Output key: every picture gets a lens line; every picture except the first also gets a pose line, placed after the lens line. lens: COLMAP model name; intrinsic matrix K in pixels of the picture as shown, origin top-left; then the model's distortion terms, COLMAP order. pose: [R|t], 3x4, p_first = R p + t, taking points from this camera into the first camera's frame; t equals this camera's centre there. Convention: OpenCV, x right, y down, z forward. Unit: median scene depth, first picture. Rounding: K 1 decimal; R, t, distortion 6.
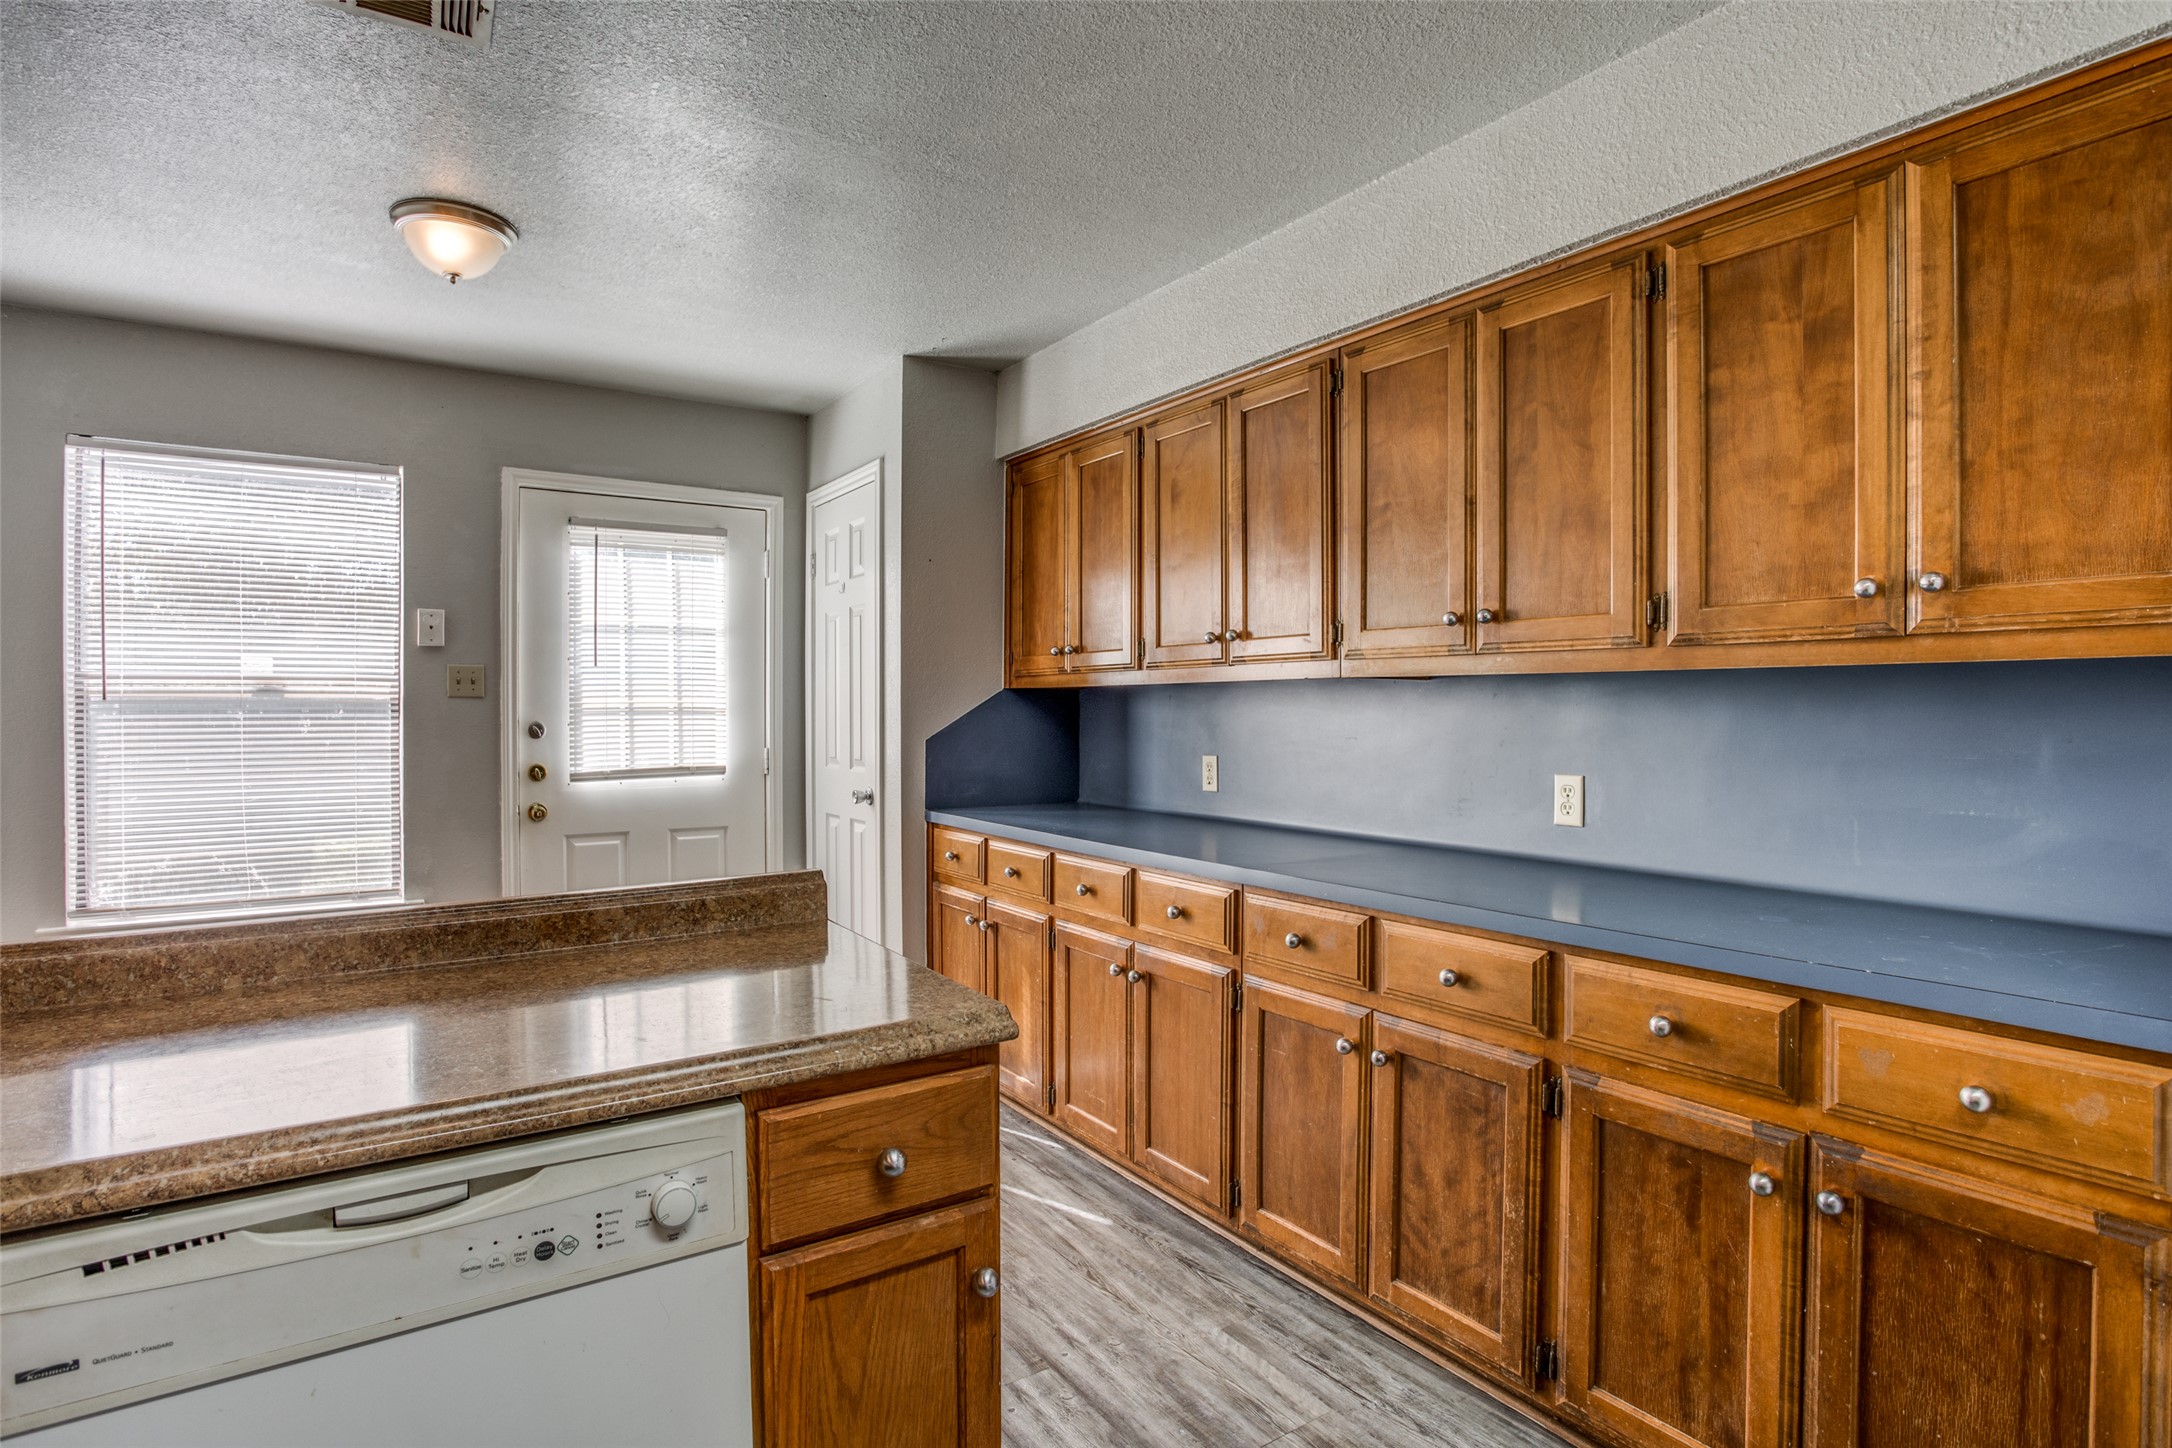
lens RADIAL K [[1083.1, 0, 1073.8], [0, 1083.1, 719.1], [0, 0, 1]] dist [-0.051764, 0.014174]
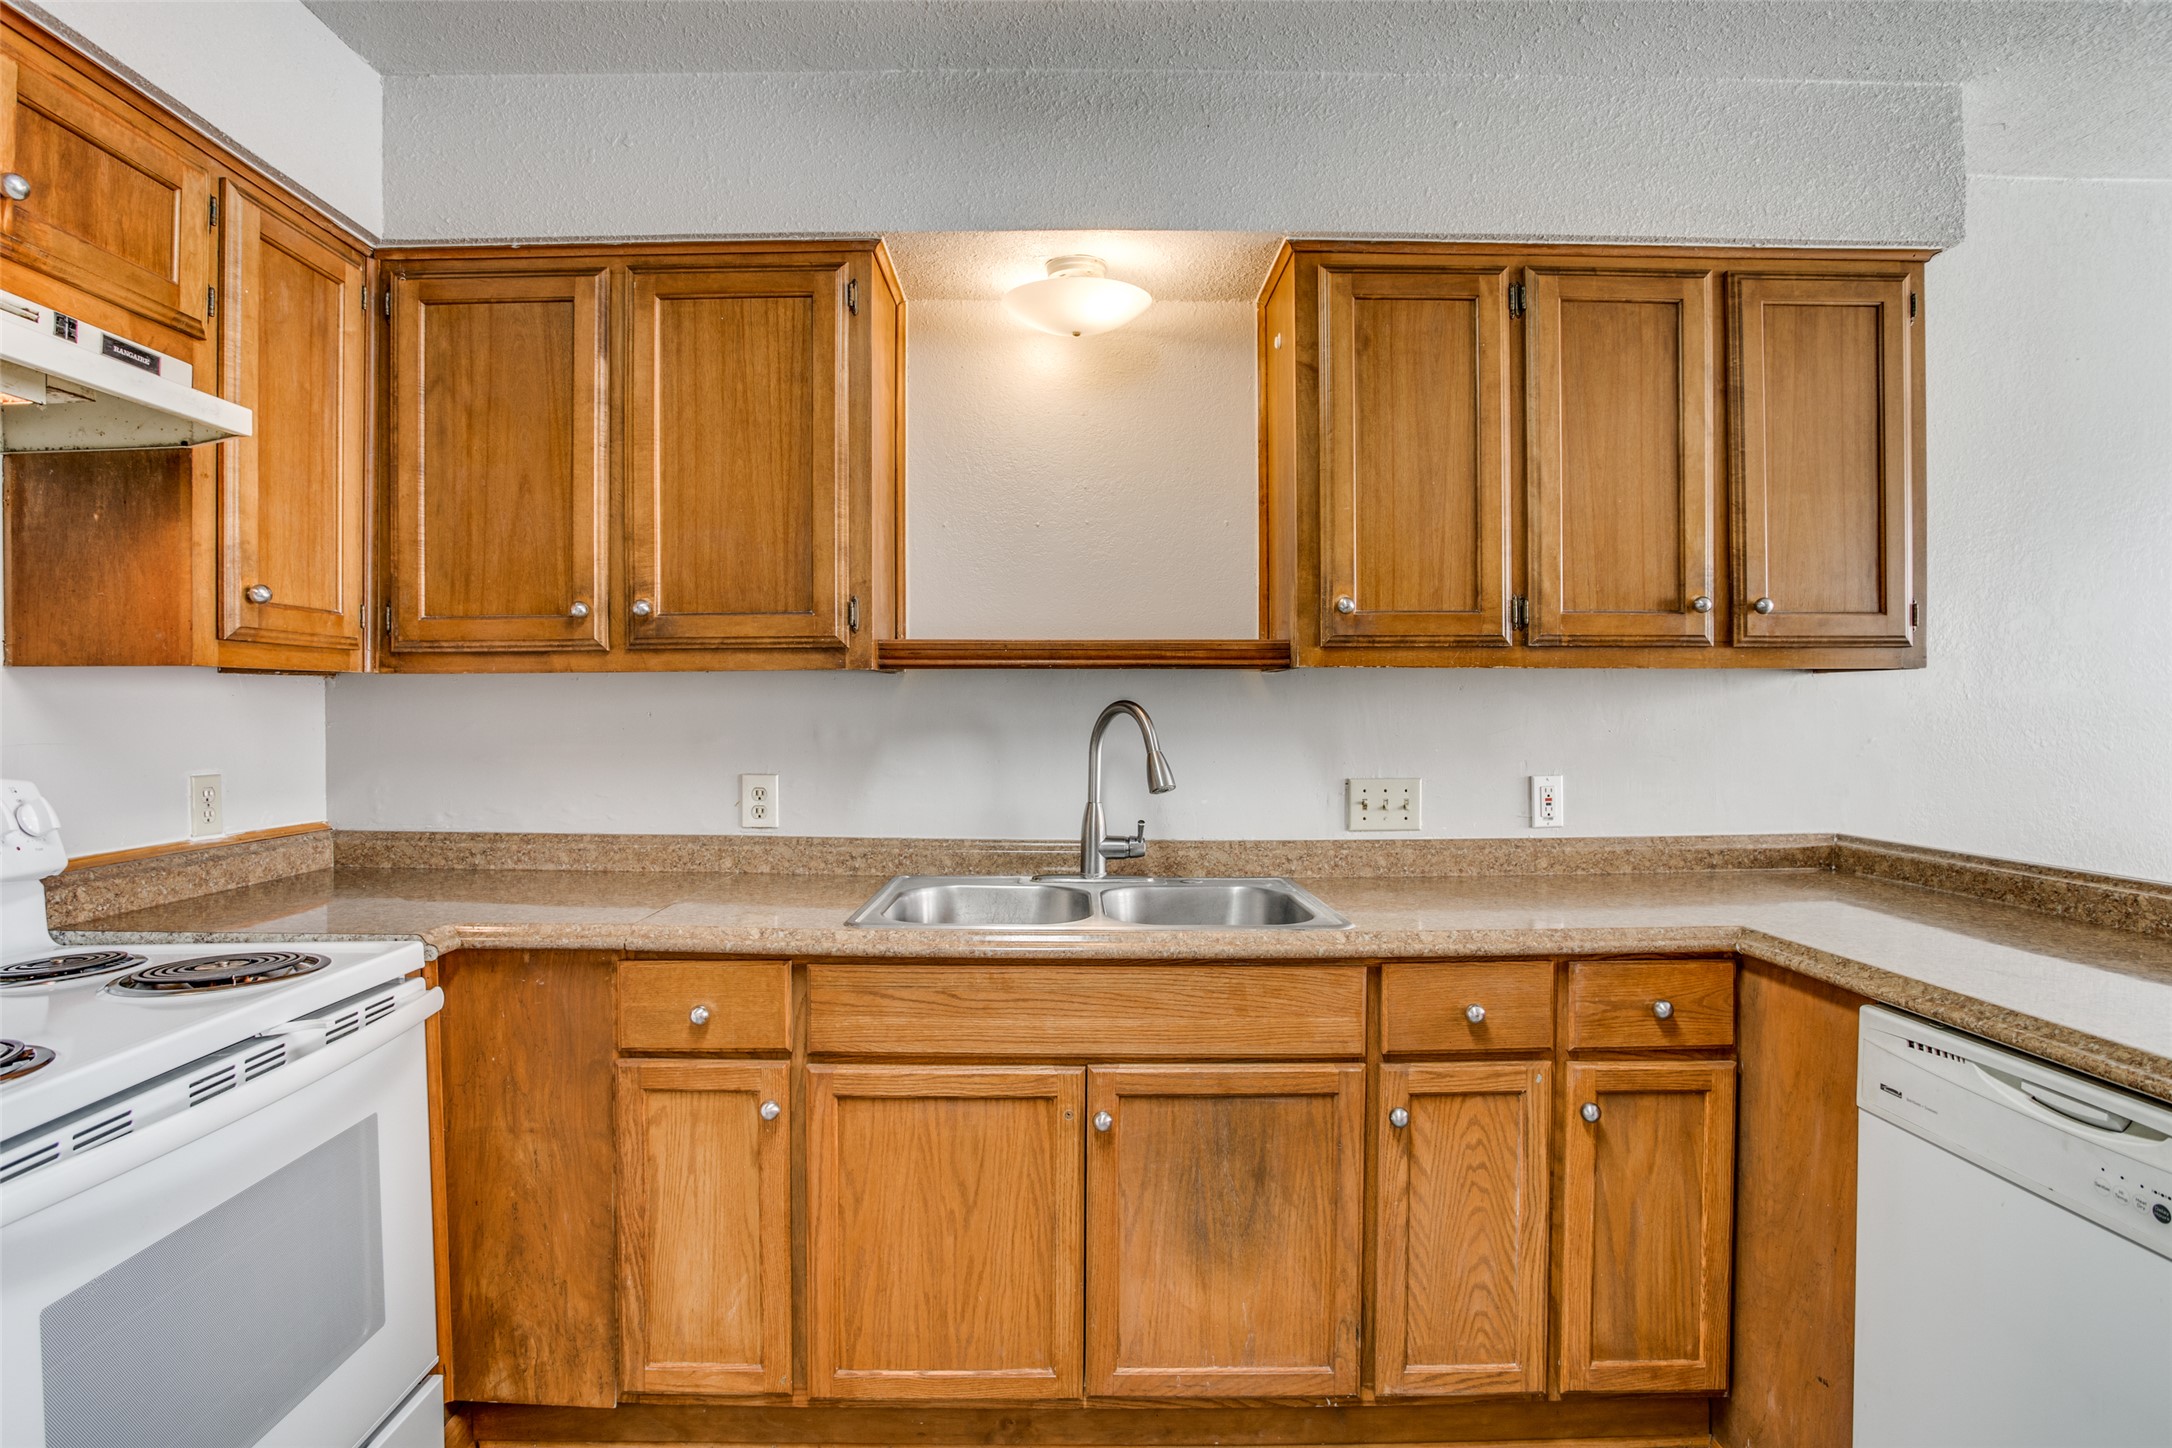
lens RADIAL K [[1083.1, 0, 1062.1], [0, 1083.1, 709.3], [0, 0, 1]] dist [-0.051764, 0.014174]
pose [[-0.545925, 0.008715, -0.837789, 0.288509], [-0.003824, 0.999910, 0.012893, -0.005860], [0.837825, 0.010242, -0.545842, 0.184614]]
